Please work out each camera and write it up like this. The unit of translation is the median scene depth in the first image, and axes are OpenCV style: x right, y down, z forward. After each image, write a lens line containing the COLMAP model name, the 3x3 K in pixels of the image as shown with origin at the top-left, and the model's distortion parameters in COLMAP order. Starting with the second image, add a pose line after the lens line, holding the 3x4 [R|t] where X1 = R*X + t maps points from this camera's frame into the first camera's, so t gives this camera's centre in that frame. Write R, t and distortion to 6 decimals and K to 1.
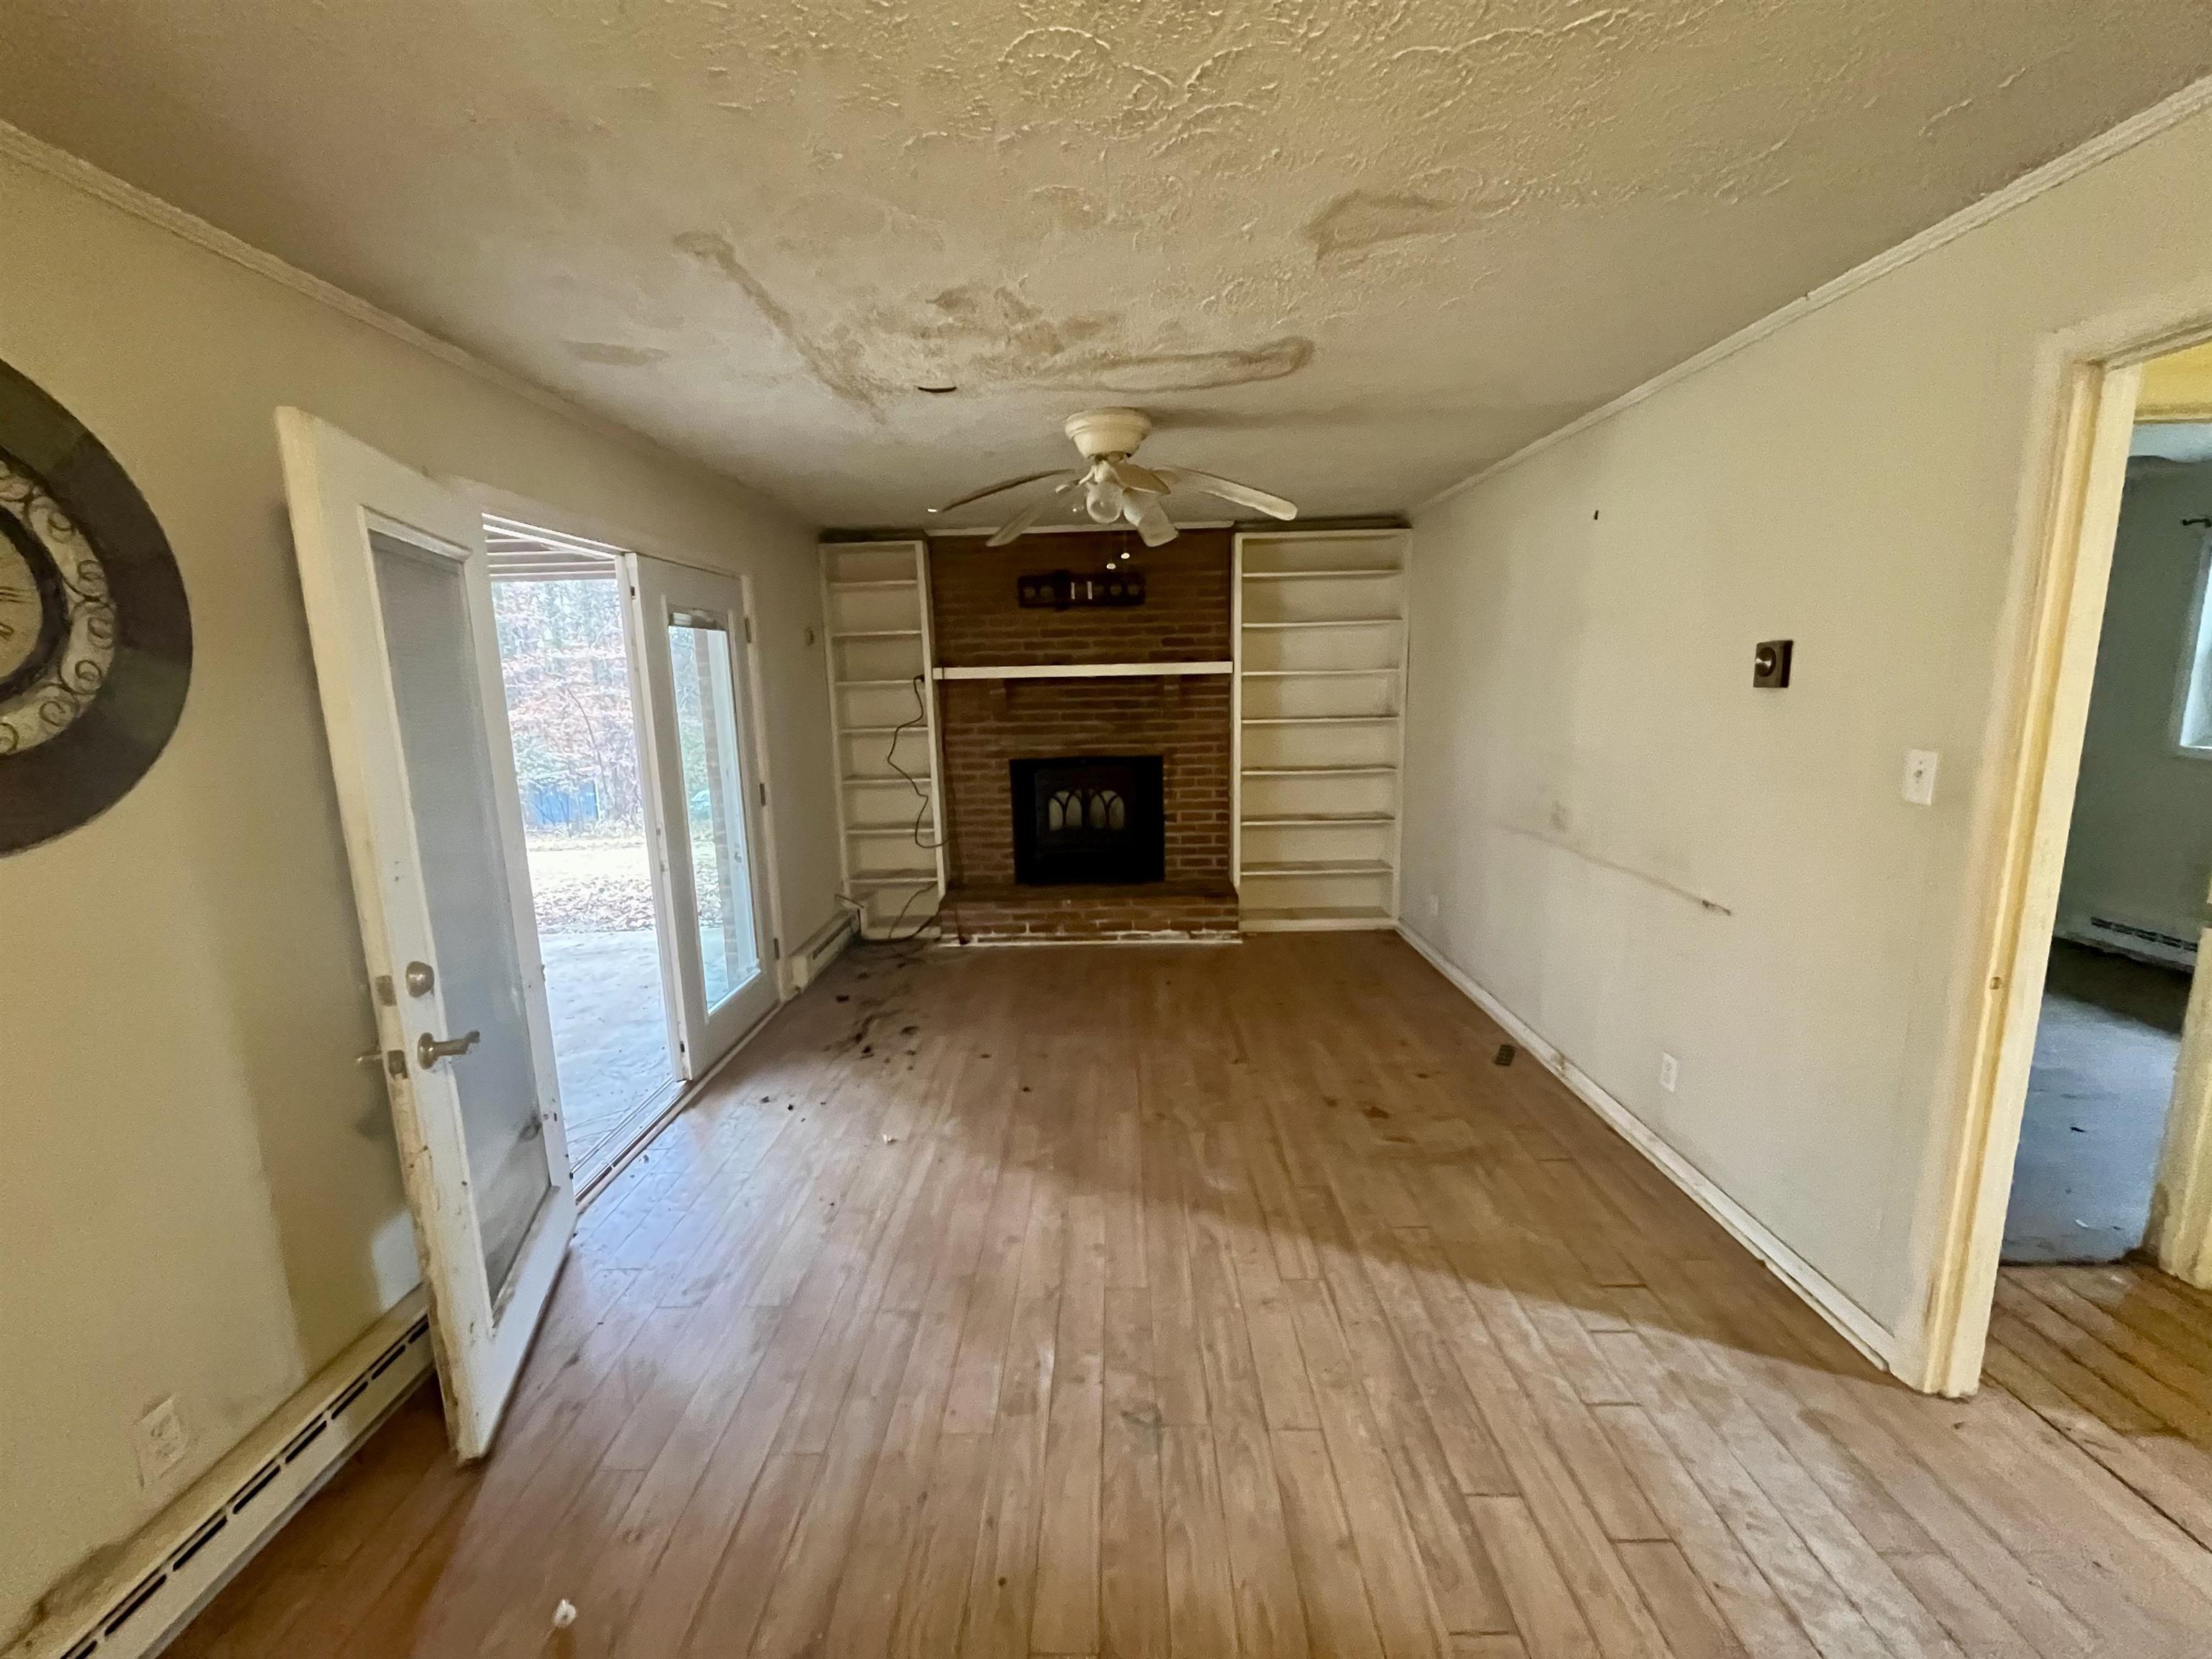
lens RADIAL K [[901.6, 0, 1106.8], [0, 901.6, 829.2], [0, 0, 1]] dist [-0.002120, 0.000520]
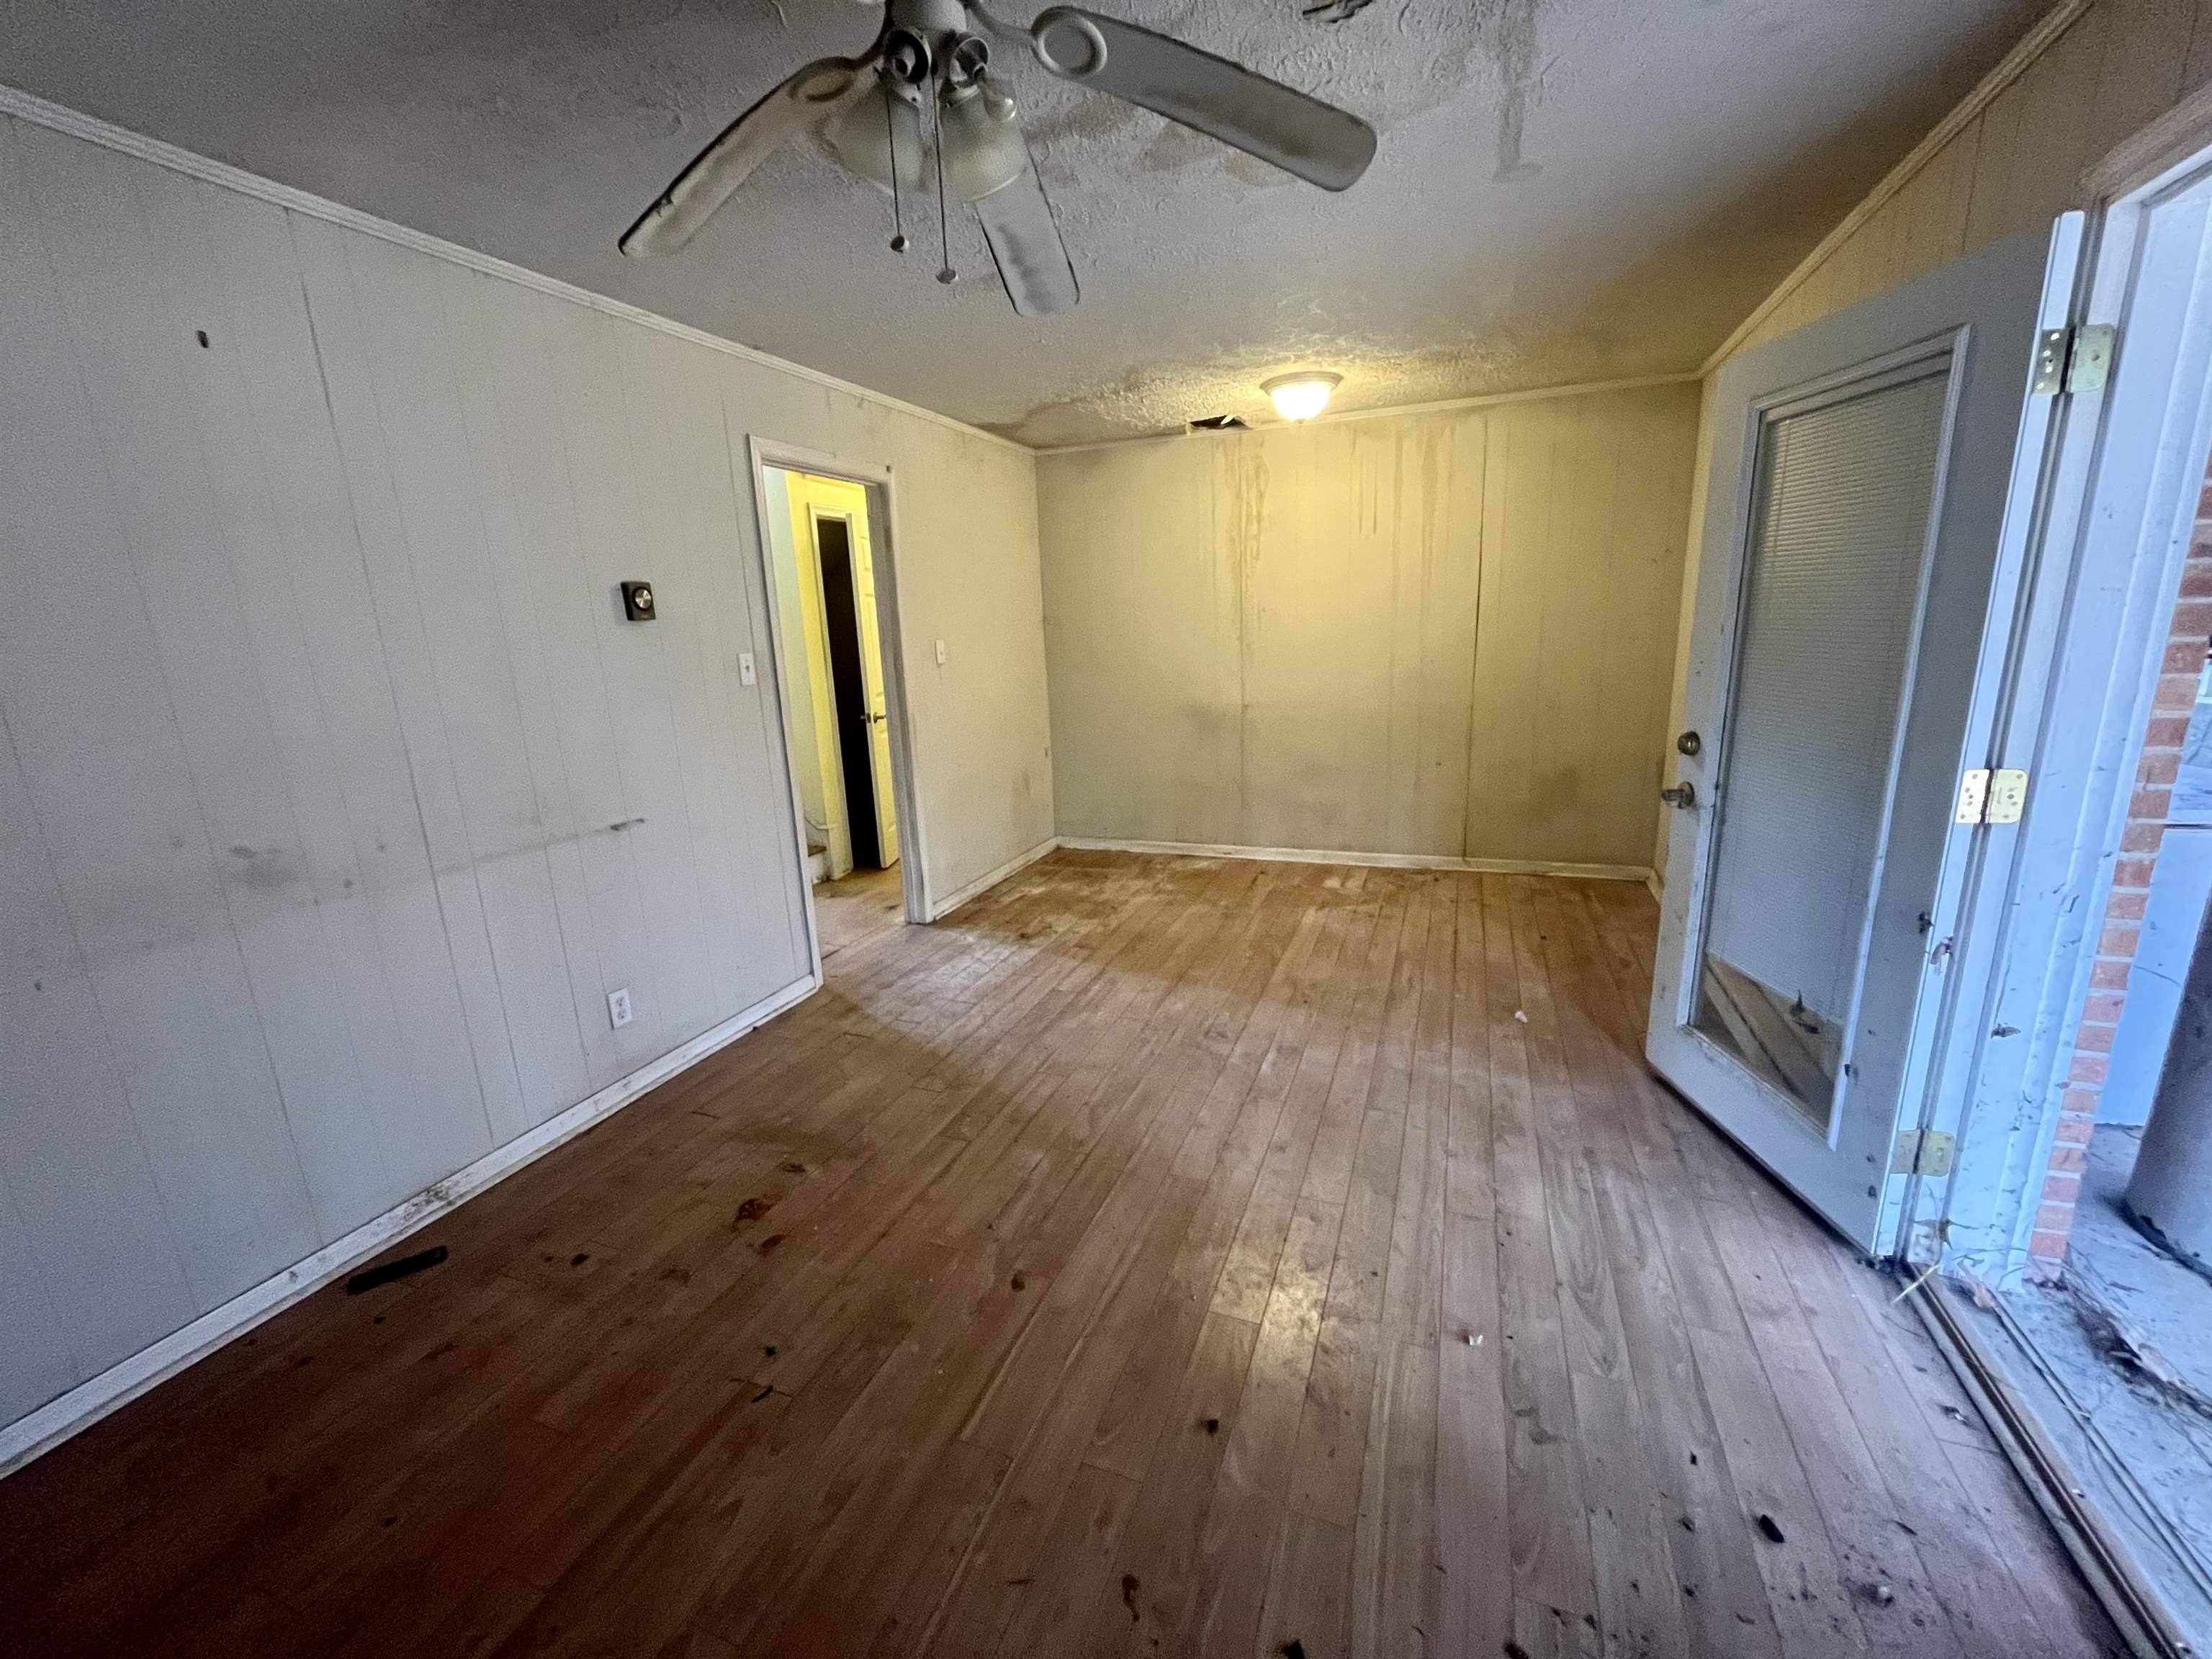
lens RADIAL K [[901.6, 0, 1109.0], [0, 901.6, 833.6], [0, 0, 1]] dist [-0.002120, 0.000520]
pose [[-0.932600, -0.021650, 0.360263, -0.282977], [0.123100, 0.919261, 0.373907, -0.251074], [-0.339270, 0.393054, -0.854637, 1.807971]]
